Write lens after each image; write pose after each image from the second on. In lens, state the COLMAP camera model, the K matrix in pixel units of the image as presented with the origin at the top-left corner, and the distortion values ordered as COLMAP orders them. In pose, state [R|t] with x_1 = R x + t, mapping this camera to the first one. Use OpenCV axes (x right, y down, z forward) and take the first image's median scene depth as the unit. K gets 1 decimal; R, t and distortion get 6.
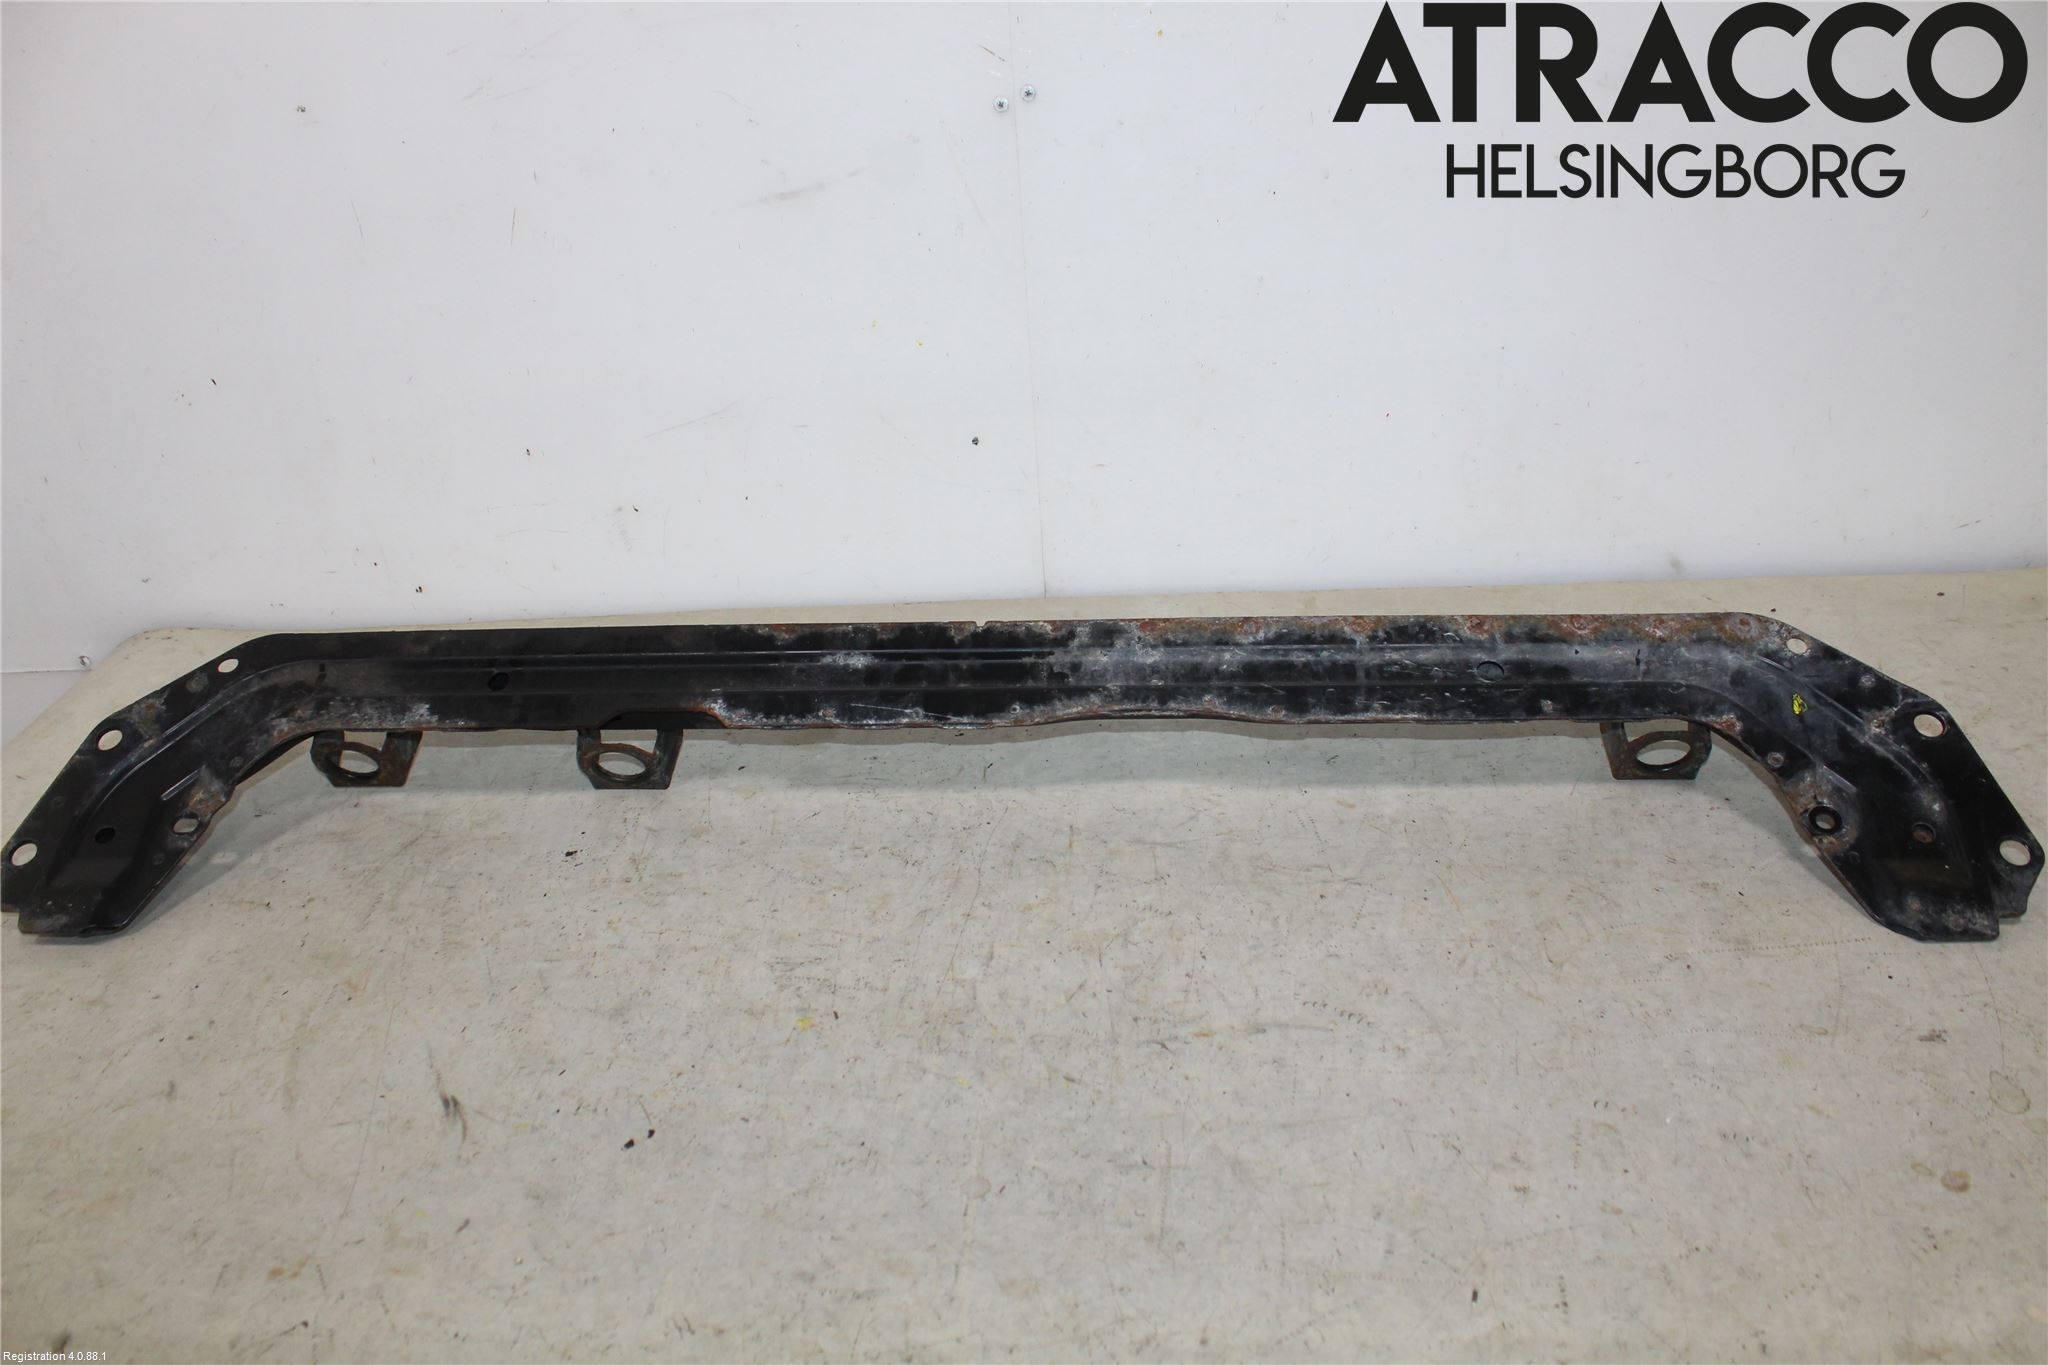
lens RADIAL K [[1743.7, 0, 1024.0], [0, 1743.7, 682.5], [0, 0, 1]] dist [-0.163398, 0.117778]
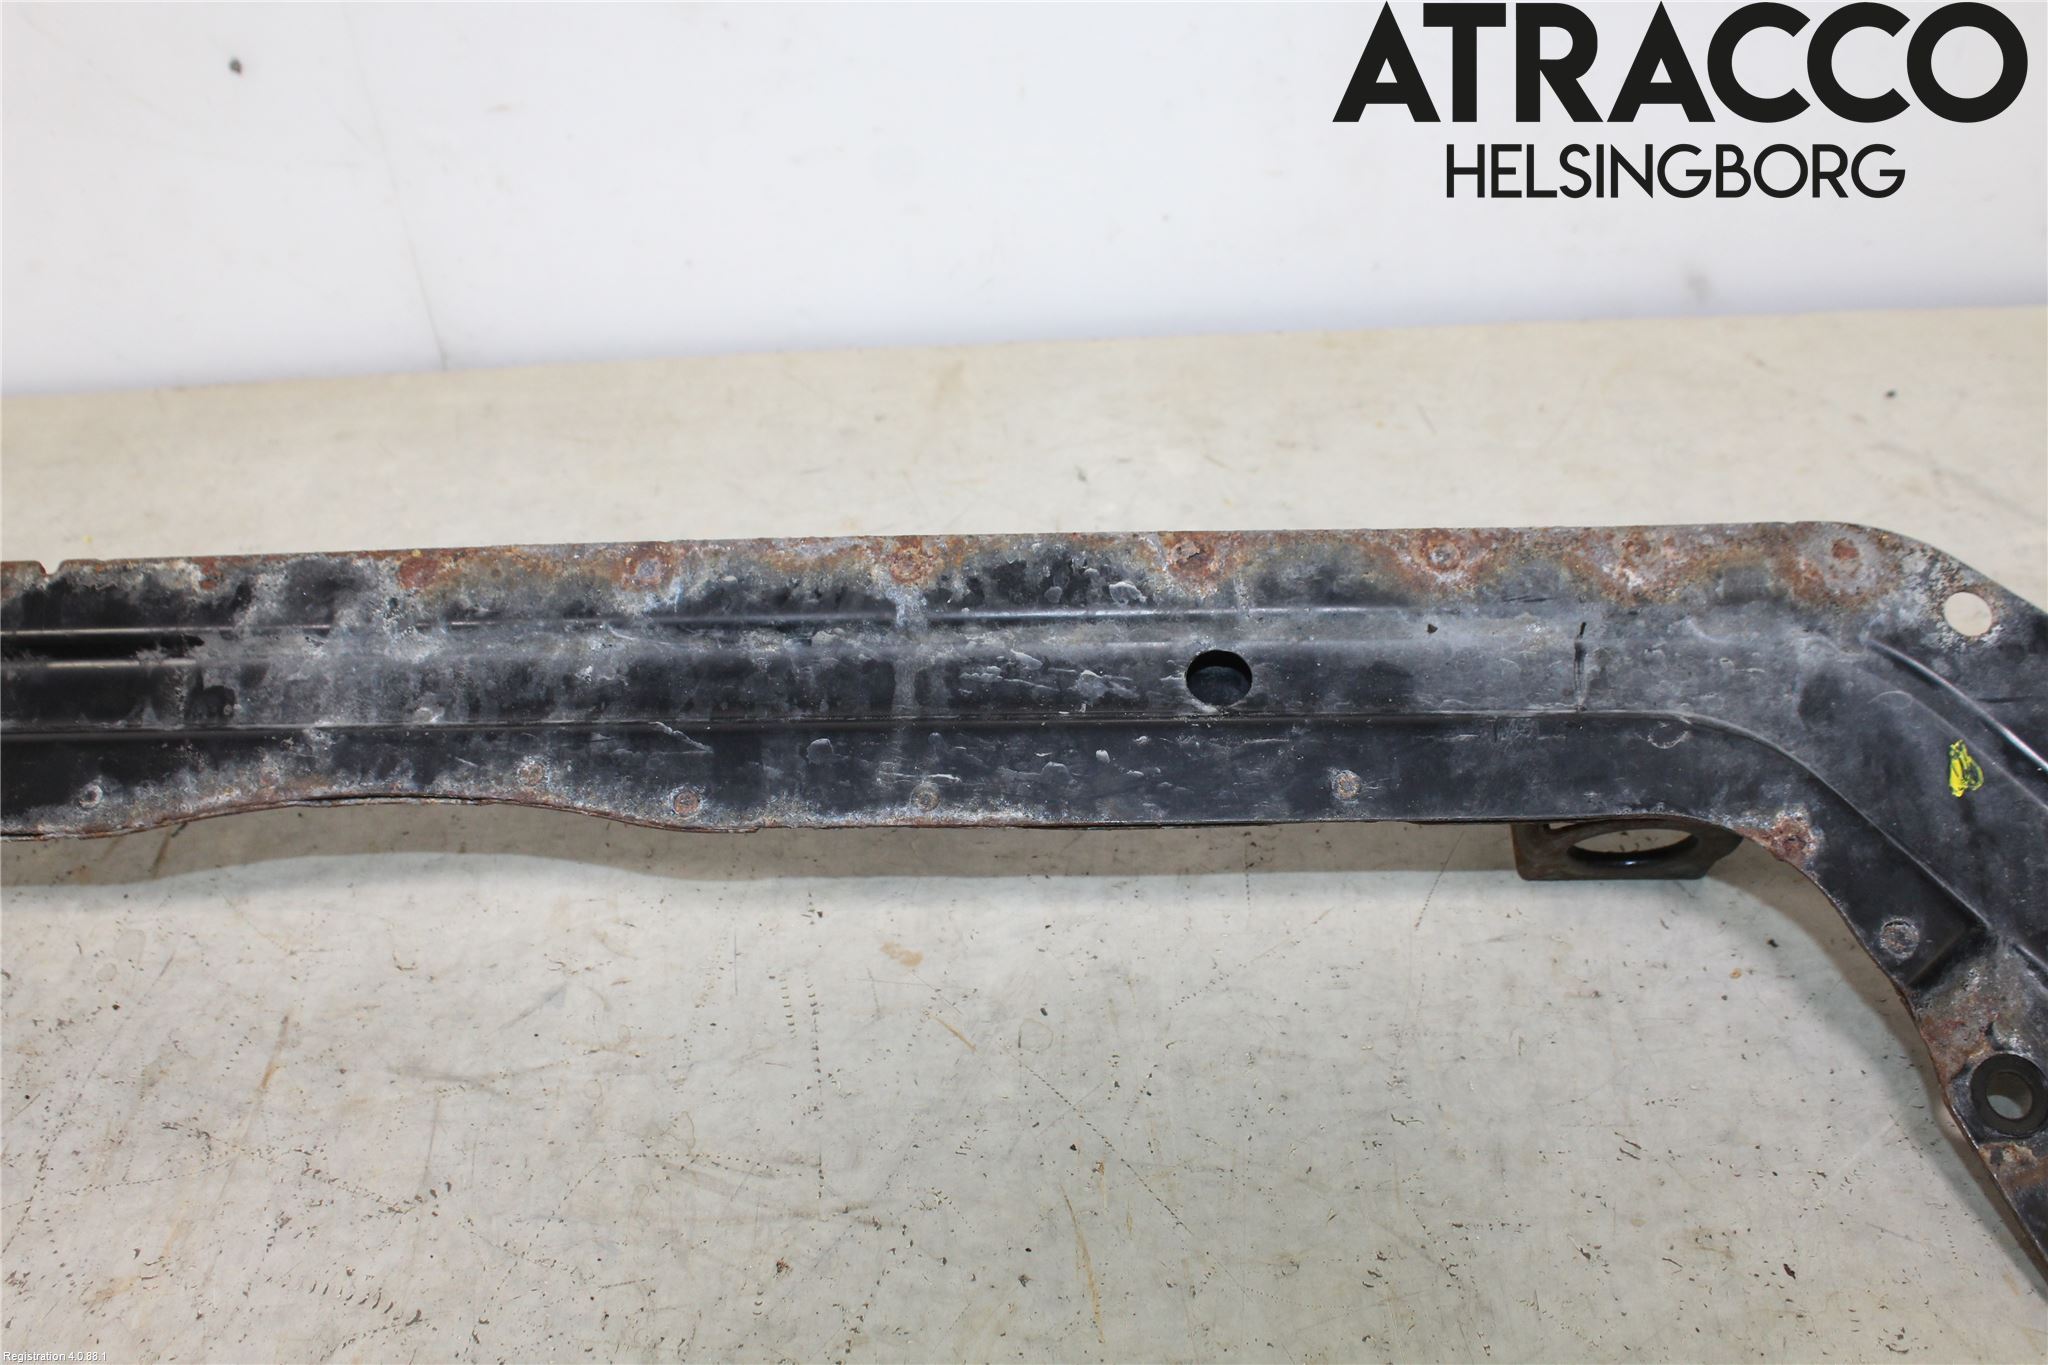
lens RADIAL K [[2000.7, 0, 1024.0], [0, 2000.7, 682.5], [0, 0, 1]] dist [-0.156014, 0.151782]
pose [[0.999150, -0.028502, 0.029784, 0.210042], [0.020662, 0.971416, 0.236484, -0.119888], [-0.035673, -0.235667, 0.971179, 0.538258]]
